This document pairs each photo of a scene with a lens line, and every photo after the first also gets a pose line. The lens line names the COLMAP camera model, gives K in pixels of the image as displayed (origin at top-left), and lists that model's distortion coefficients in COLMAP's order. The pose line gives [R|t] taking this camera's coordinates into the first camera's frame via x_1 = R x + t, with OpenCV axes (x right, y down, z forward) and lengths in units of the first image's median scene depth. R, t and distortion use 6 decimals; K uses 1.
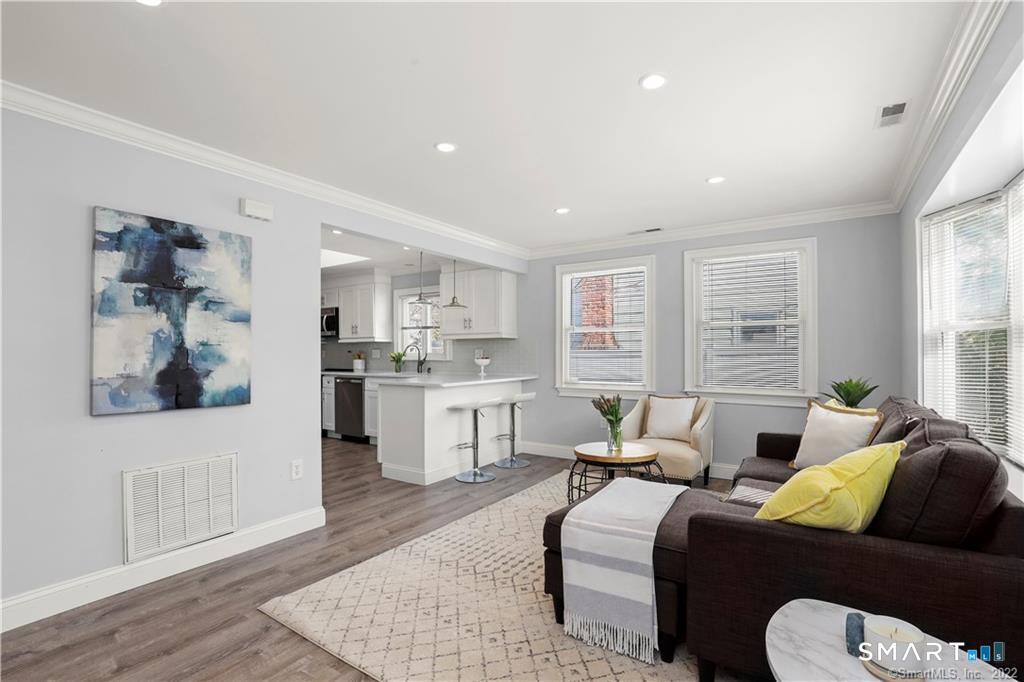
lens RADIAL K [[481.4, 0, 510.3], [0, 481.4, 347.7], [0, 0, 1]] dist [-0.025805, -0.000903]
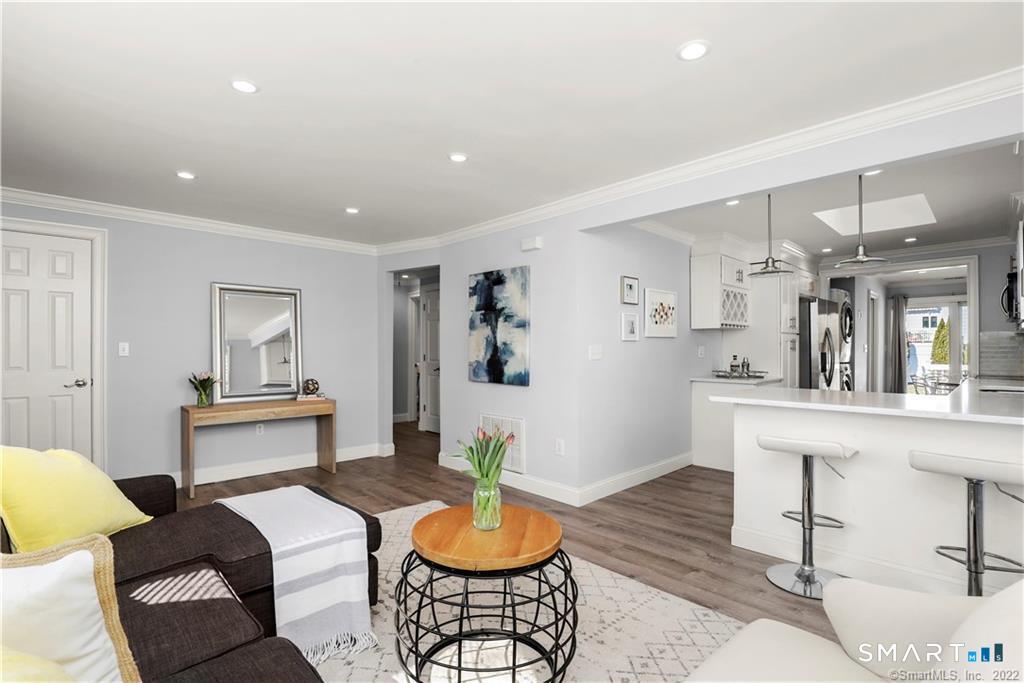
lens RADIAL K [[481.4, 0, 508.2], [0, 481.4, 344.5], [0, 0, 1]] dist [-0.025805, -0.000903]
pose [[-0.223689, -0.006809, -0.974637, 0.909664], [0.009644, 0.999911, -0.009199, 0.010371], [0.974613, -0.011457, -0.223603, 1.386558]]
